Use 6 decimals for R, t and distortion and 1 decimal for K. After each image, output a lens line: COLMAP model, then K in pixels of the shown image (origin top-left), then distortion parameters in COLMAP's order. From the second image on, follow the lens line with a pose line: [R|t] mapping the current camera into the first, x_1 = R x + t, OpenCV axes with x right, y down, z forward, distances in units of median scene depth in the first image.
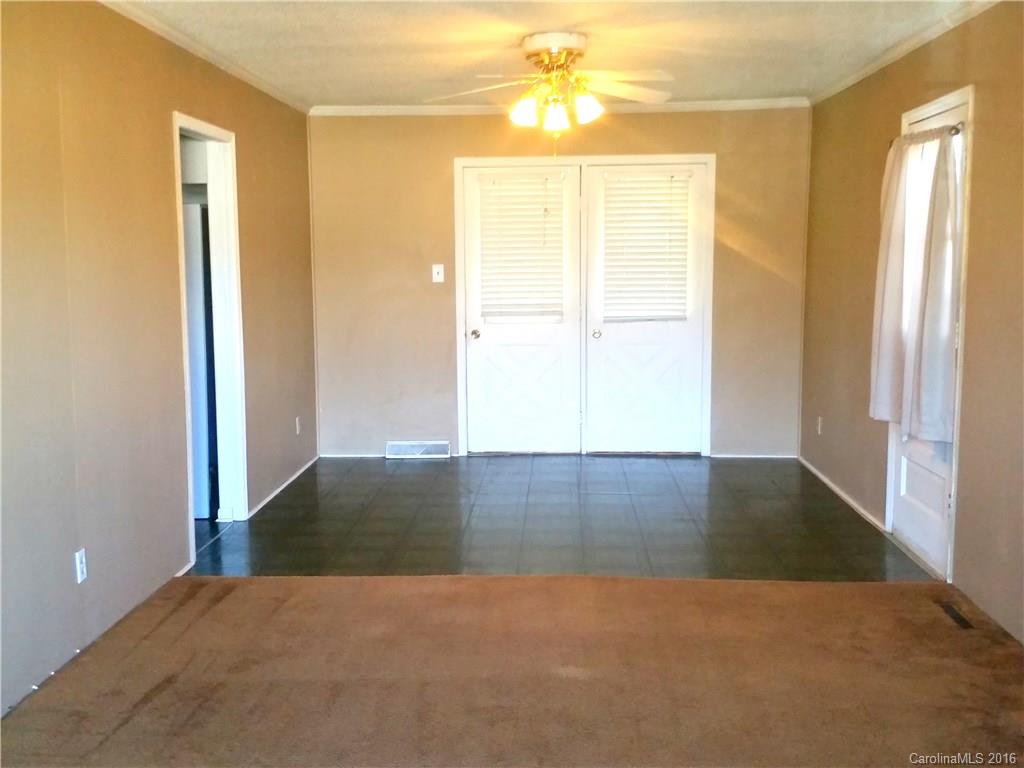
lens RADIAL K [[1108.2, 0, 509.9], [0, 1108.2, 388.2], [0, 0, 1]] dist [0.214922, -0.559849]
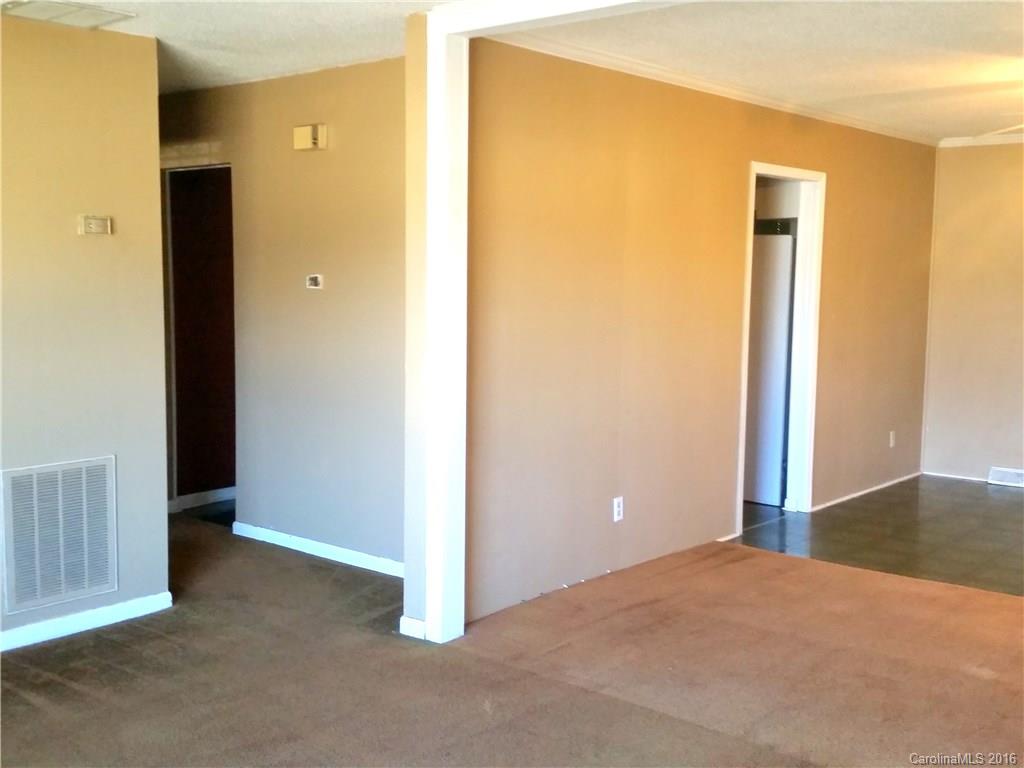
lens RADIAL K [[1108.2, 0, 509.9], [0, 1108.2, 388.2], [0, 0, 1]] dist [0.214922, -0.559849]
pose [[0.784969, 0.075749, -0.614887, 0.281842], [-0.088724, 0.996012, 0.009435, 0.011182], [0.613150, 0.047149, 0.788559, -0.112526]]
